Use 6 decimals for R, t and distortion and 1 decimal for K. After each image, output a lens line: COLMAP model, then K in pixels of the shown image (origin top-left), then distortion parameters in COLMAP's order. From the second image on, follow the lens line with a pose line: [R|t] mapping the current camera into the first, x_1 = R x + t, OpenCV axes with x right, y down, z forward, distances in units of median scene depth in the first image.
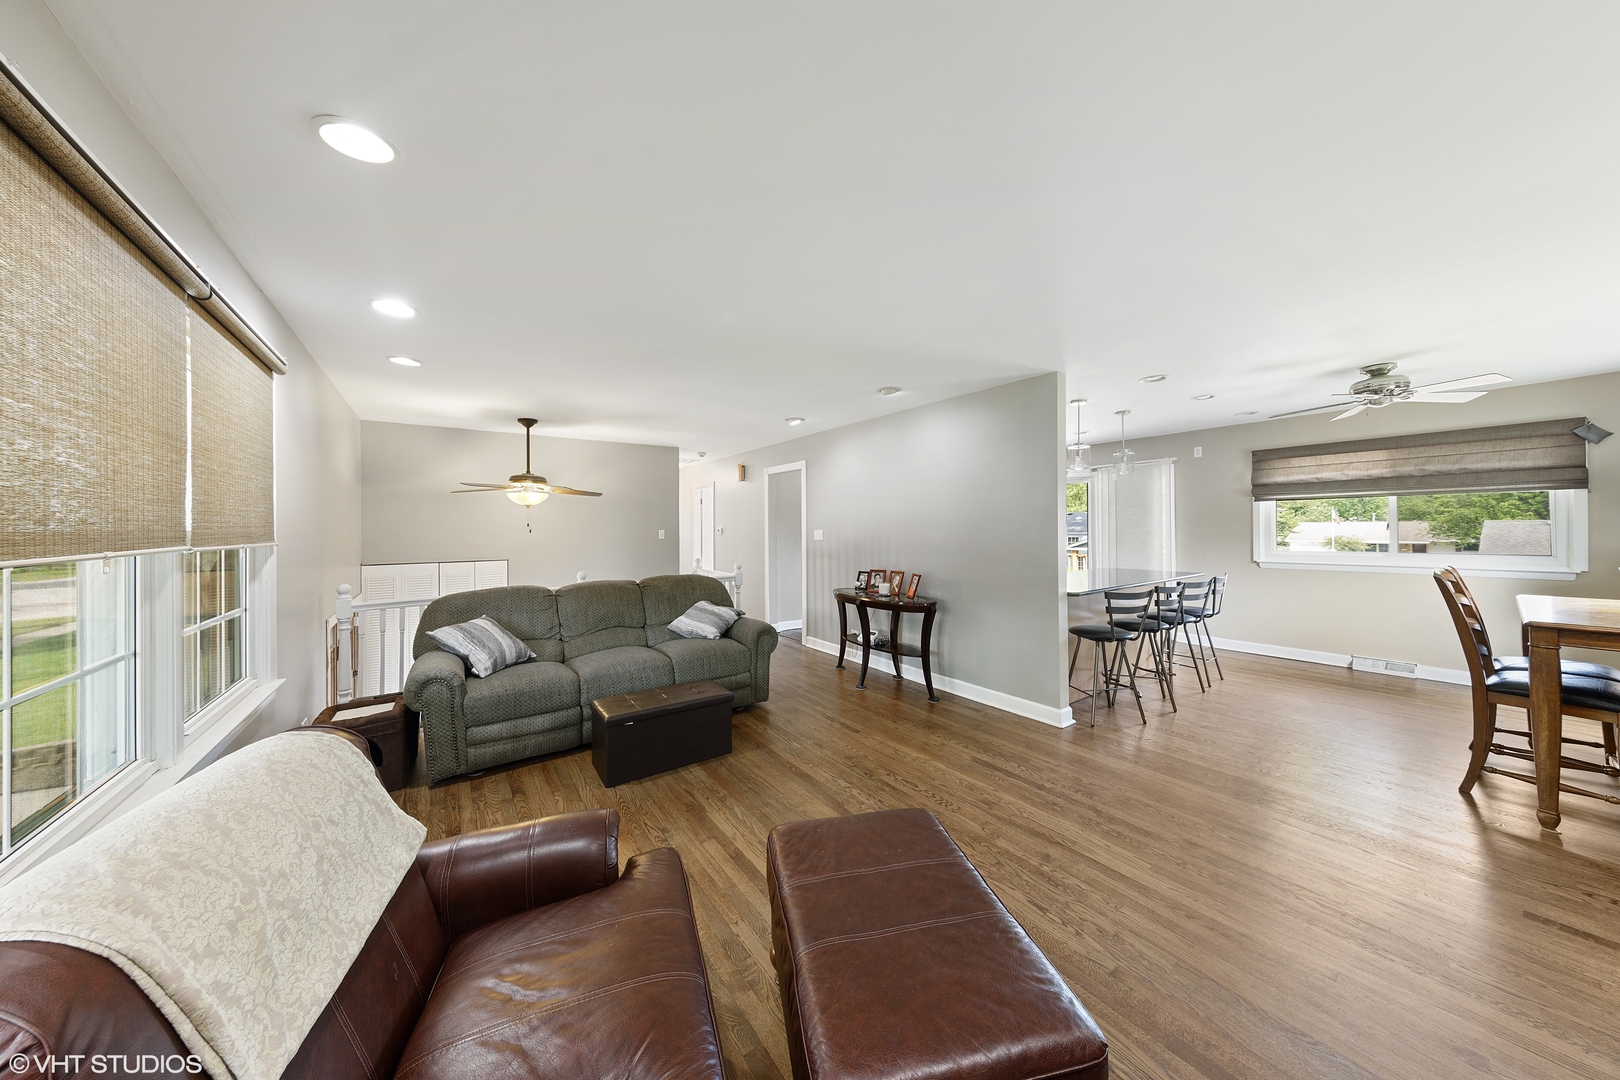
lens RADIAL K [[511.9, 0, 805.8], [0, 511.9, 528.2], [0, 0, 1]] dist [0.000508, 0.000011]
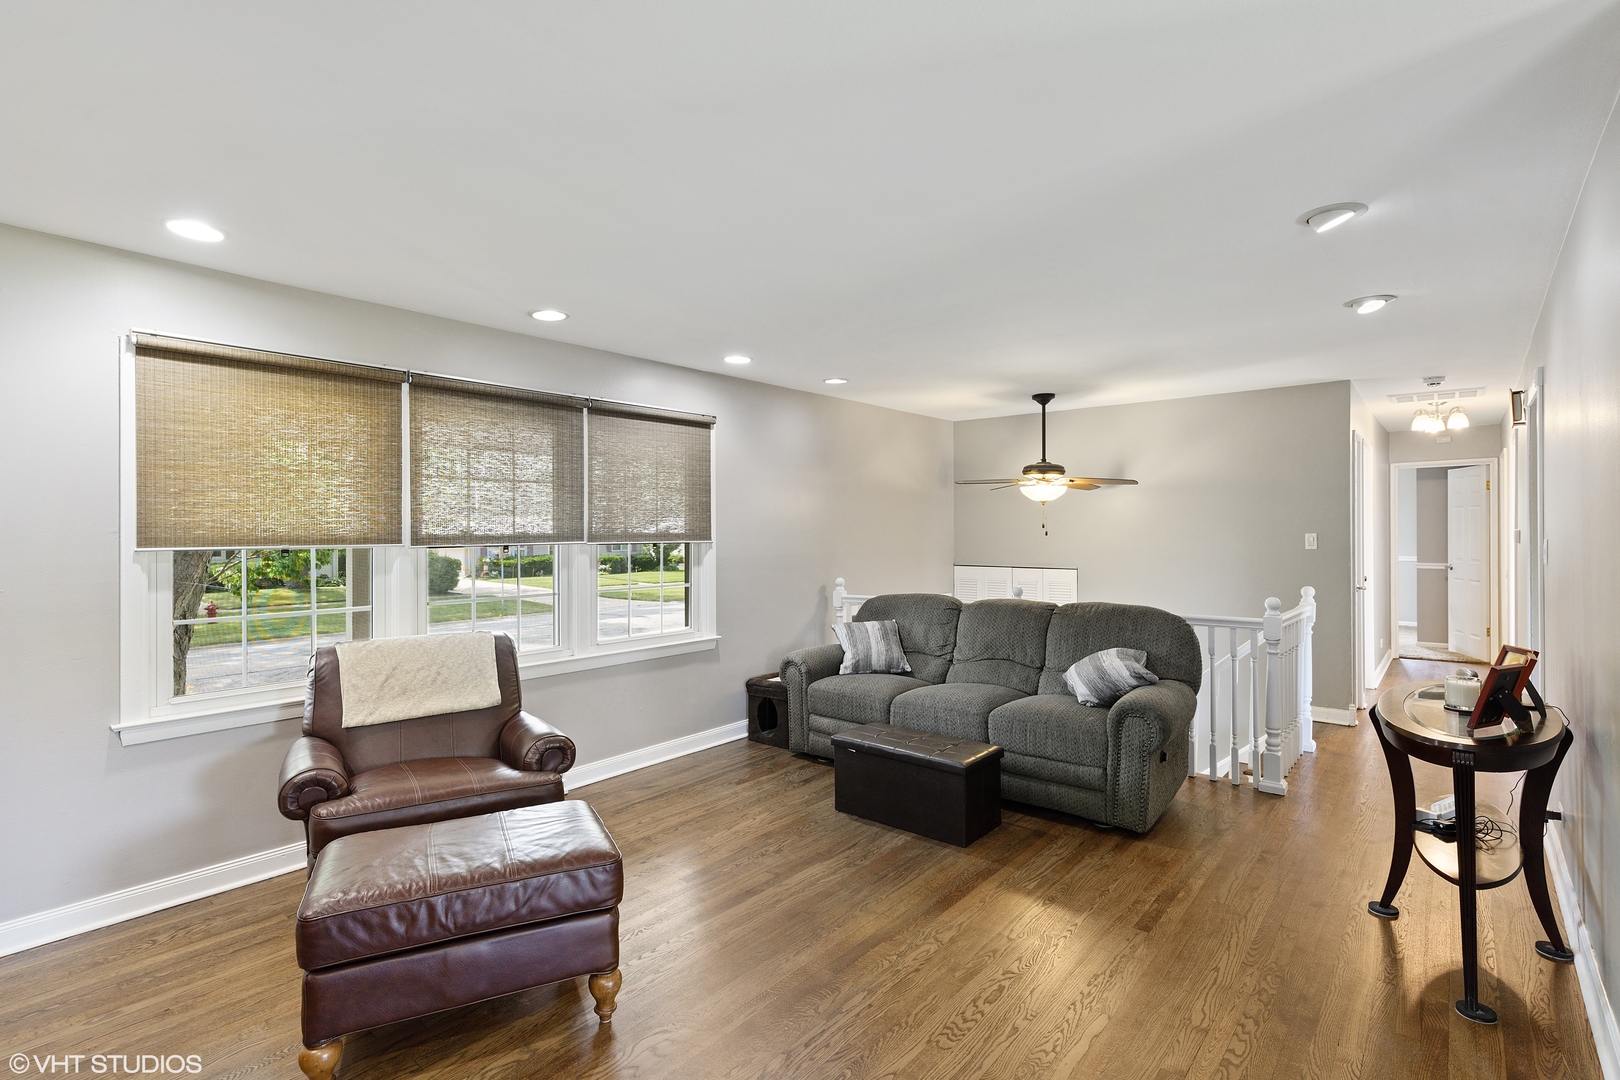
lens RADIAL K [[780.7, 0, 805.5], [0, 780.7, 532.9], [0, 0, 1]] dist [0.002379, 0.000058]
pose [[0.246245, 0.009518, -0.969161, 0.790533], [-0.000590, 0.999953, 0.009671, -0.010534], [0.969207, -0.001810, 0.246239, 0.480491]]
